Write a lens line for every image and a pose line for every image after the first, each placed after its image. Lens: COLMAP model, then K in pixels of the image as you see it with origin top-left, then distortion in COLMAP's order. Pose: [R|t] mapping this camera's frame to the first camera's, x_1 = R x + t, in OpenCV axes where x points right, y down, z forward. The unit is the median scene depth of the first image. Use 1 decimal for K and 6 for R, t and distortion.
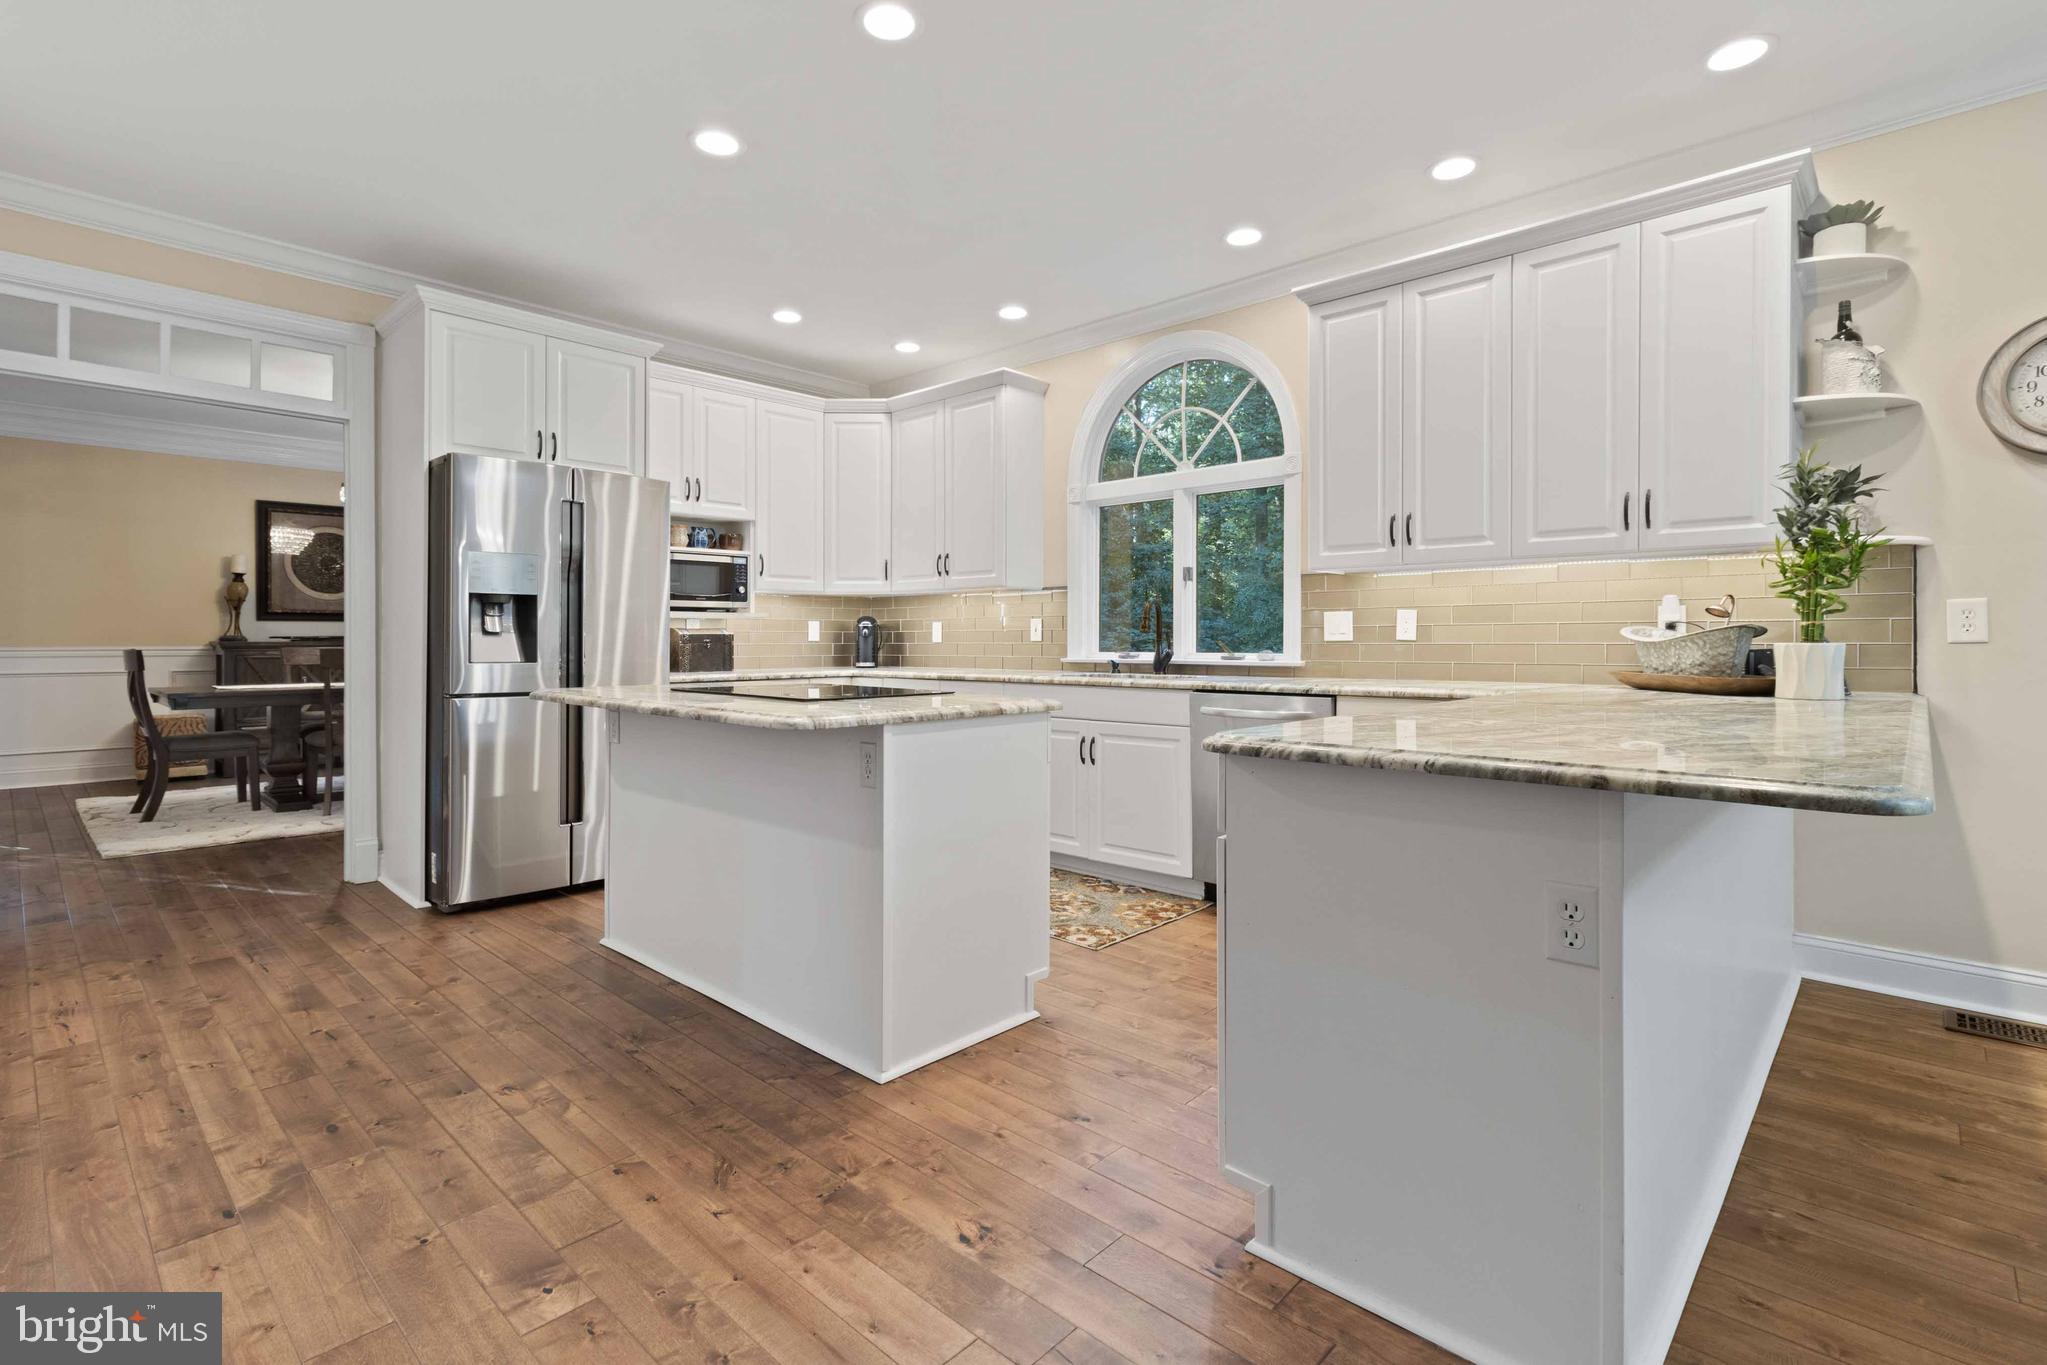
lens RADIAL K [[954.6, 0, 1002.4], [0, 954.6, 640.0], [0, 0, 1]] dist [0.006479, 0.000512]
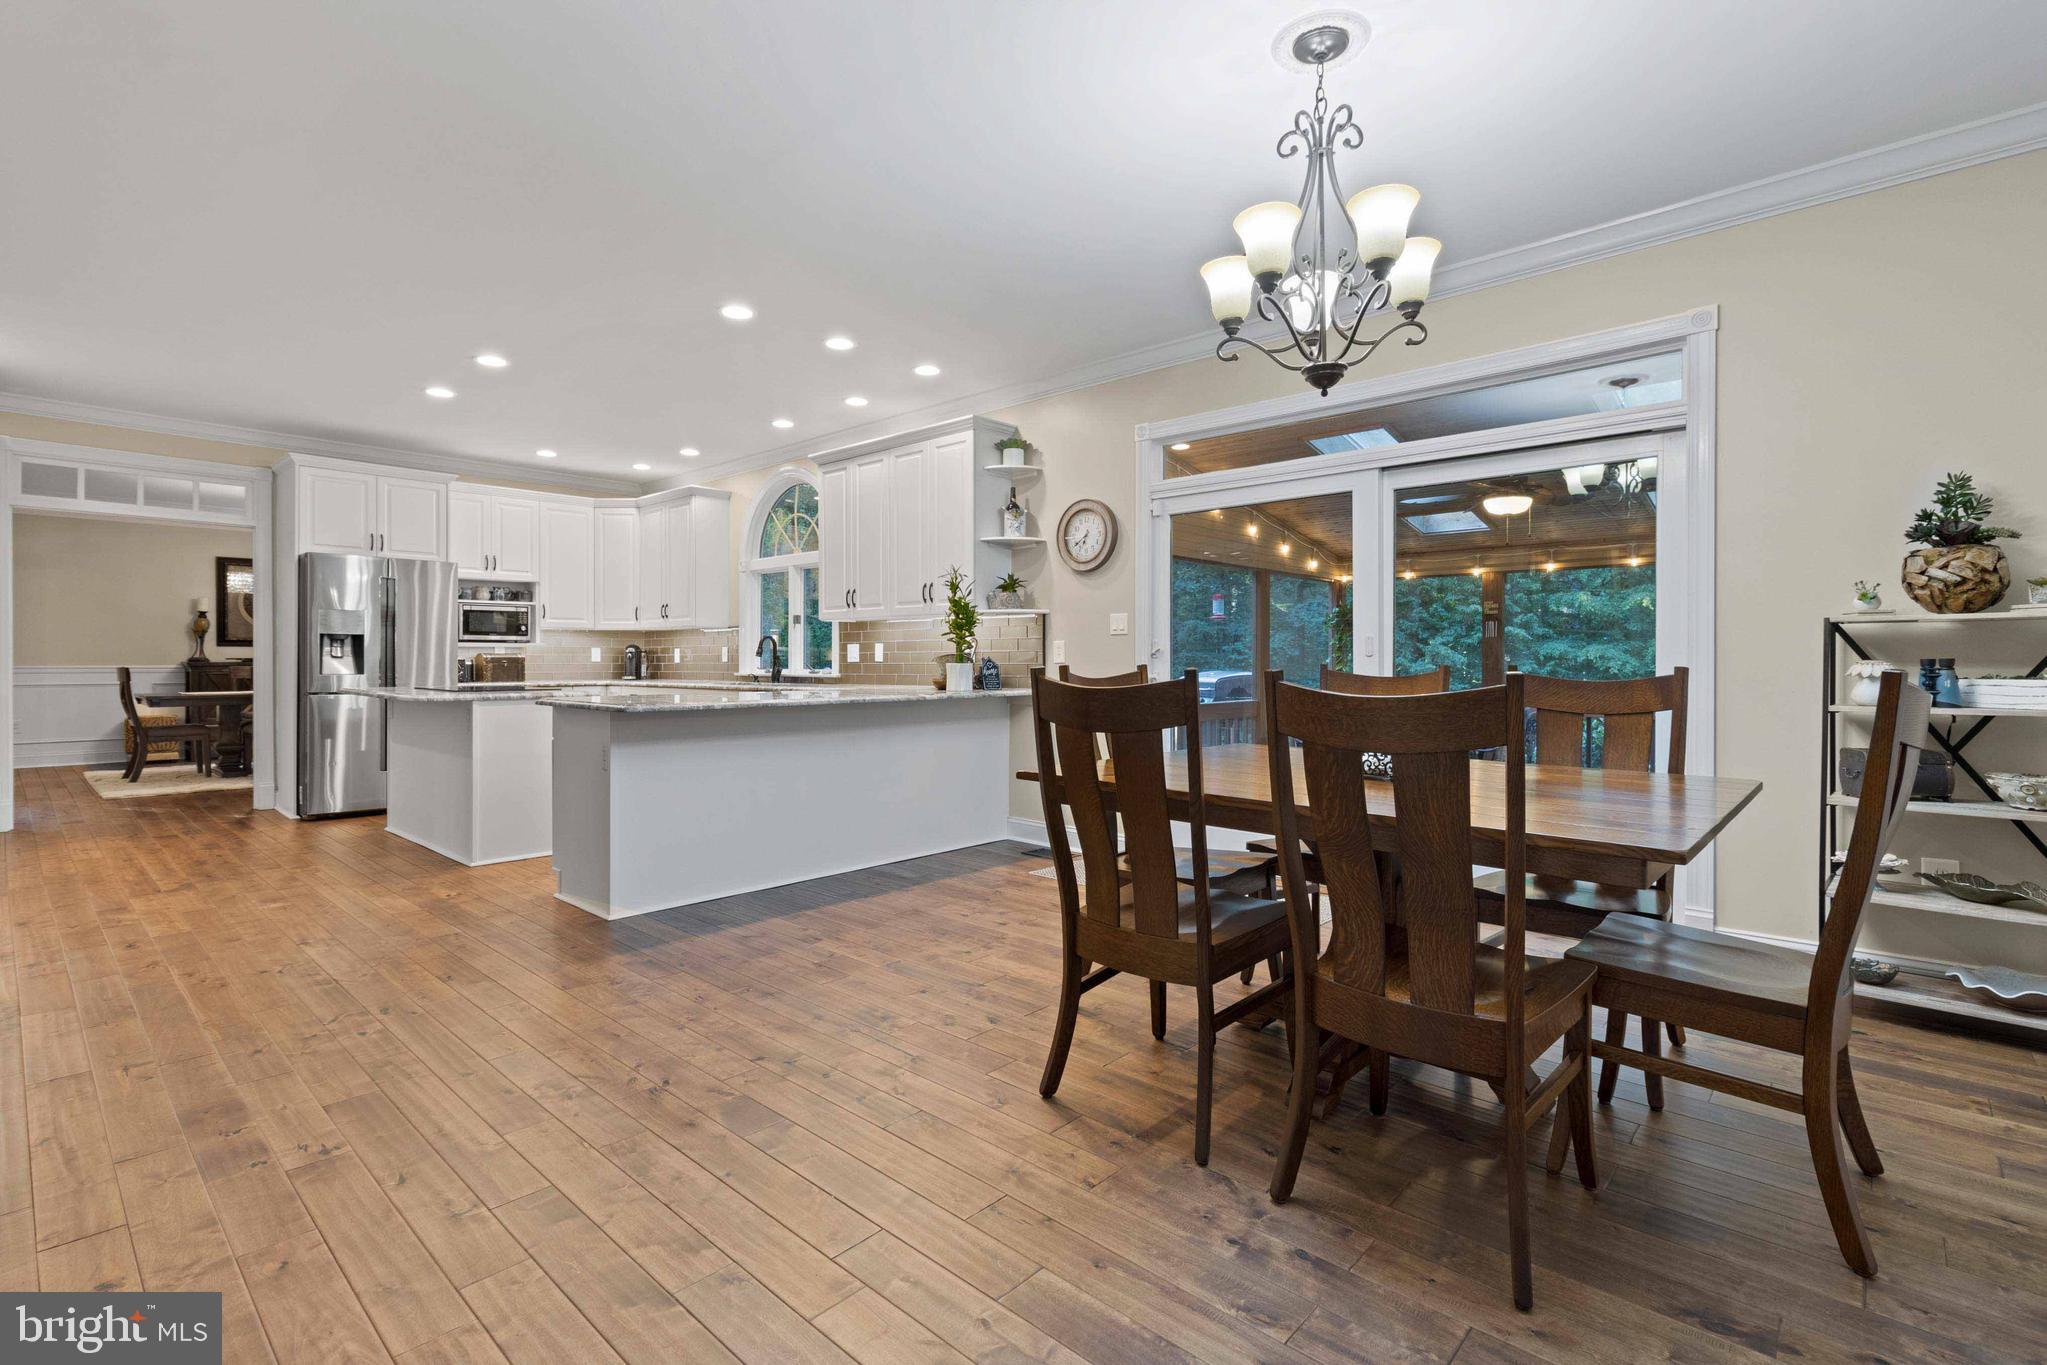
lens RADIAL K [[954.6, 0, 1008.8], [0, 954.6, 663.0], [0, 0, 1]] dist [0.006479, 0.000512]
pose [[0.999976, 0.000698, 0.006896, 0.554420], [-0.000719, 0.999995, 0.003031, -0.002641], [-0.006893, -0.003036, 0.999972, -0.604089]]
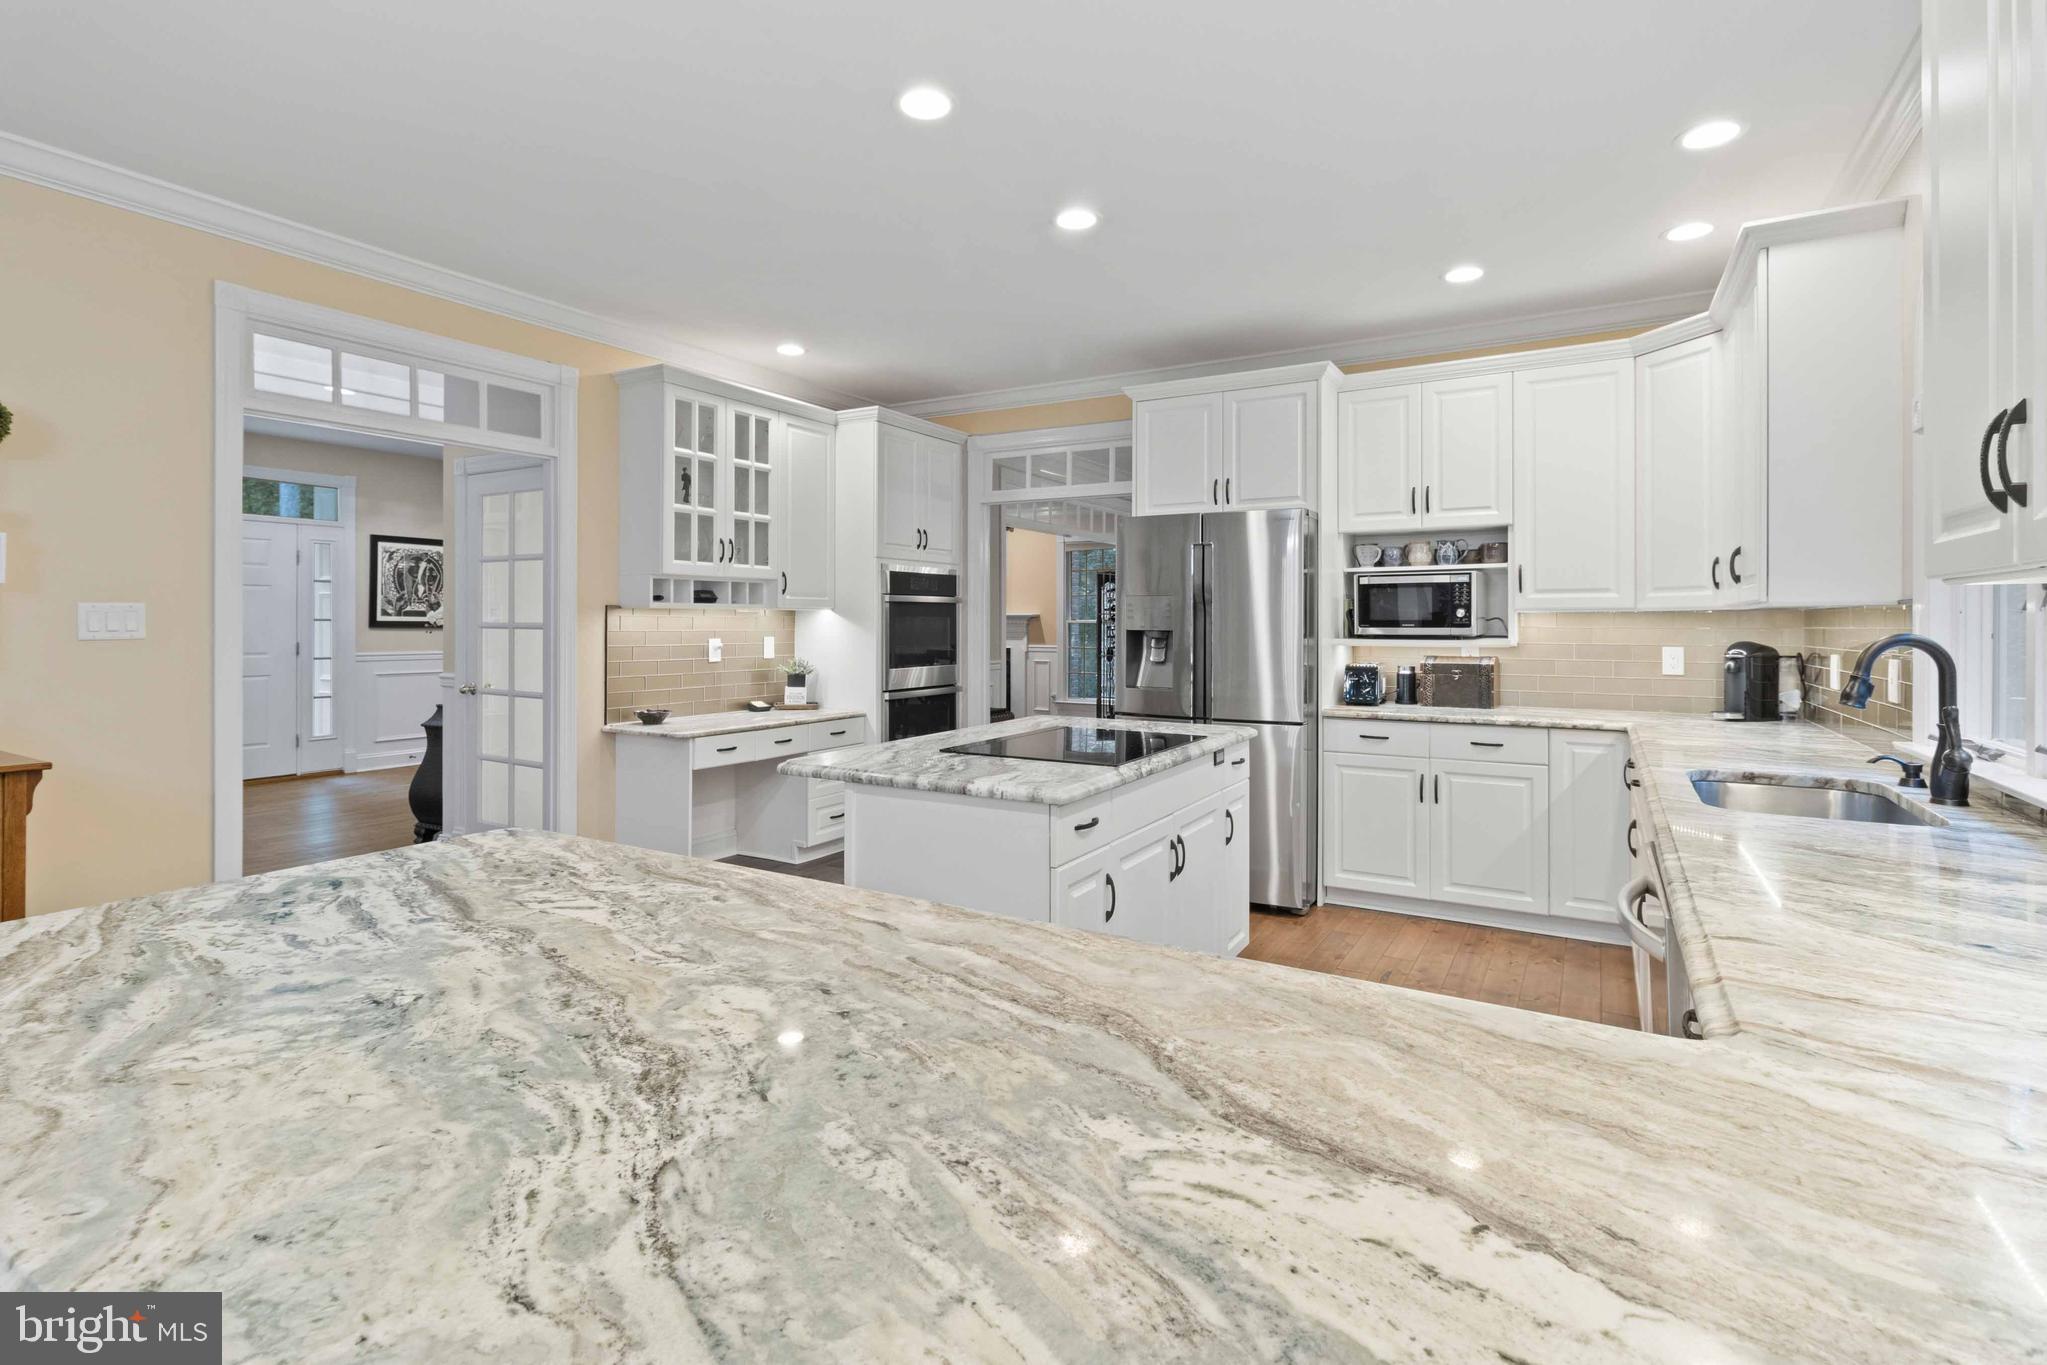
lens RADIAL K [[954.6, 0, 1022.2], [0, 954.6, 626.6], [0, 0, 1]] dist [0.006479, 0.000512]
pose [[0.237689, 0.000434, -0.971341, 0.499829], [-0.001952, 0.999998, -0.000031, -0.044564], [0.971339, 0.001903, 0.237689, 0.481000]]
